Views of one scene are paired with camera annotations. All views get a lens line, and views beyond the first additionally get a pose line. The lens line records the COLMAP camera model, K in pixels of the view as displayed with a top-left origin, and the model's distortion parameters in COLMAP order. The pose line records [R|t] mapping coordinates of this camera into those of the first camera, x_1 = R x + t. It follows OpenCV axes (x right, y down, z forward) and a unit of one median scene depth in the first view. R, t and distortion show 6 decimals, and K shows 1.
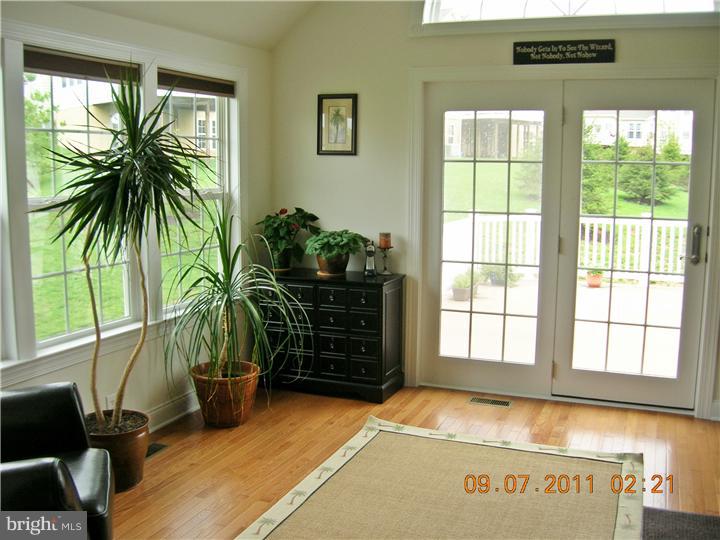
lens RADIAL K [[750.6, 0, 362.1], [0, 750.6, 269.3], [0, 0, 1]] dist [-0.149803, 0.000000]
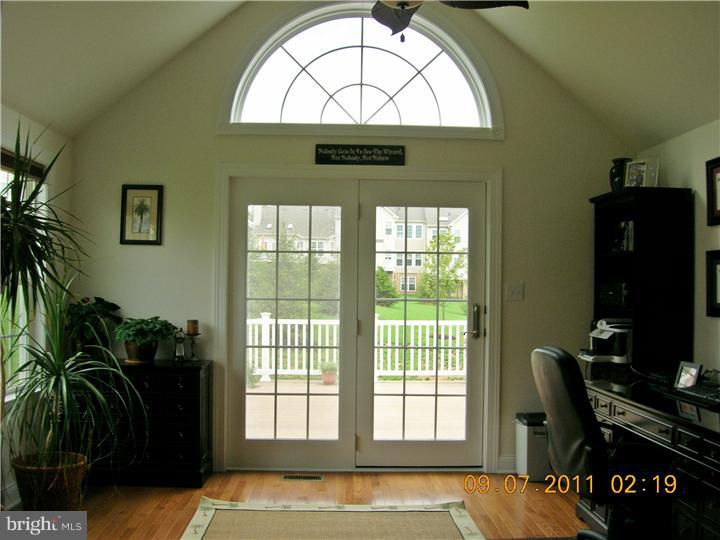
lens RADIAL K [[750.6, 0, 356.7], [0, 750.6, 274.0], [0, 0, 1]] dist [-0.149803, 0.000000]
pose [[0.916216, 0.010777, 0.400539, -0.184233], [0.049853, 0.988804, -0.140644, 0.046528], [-0.397571, 0.148828, 0.905421, -0.018995]]
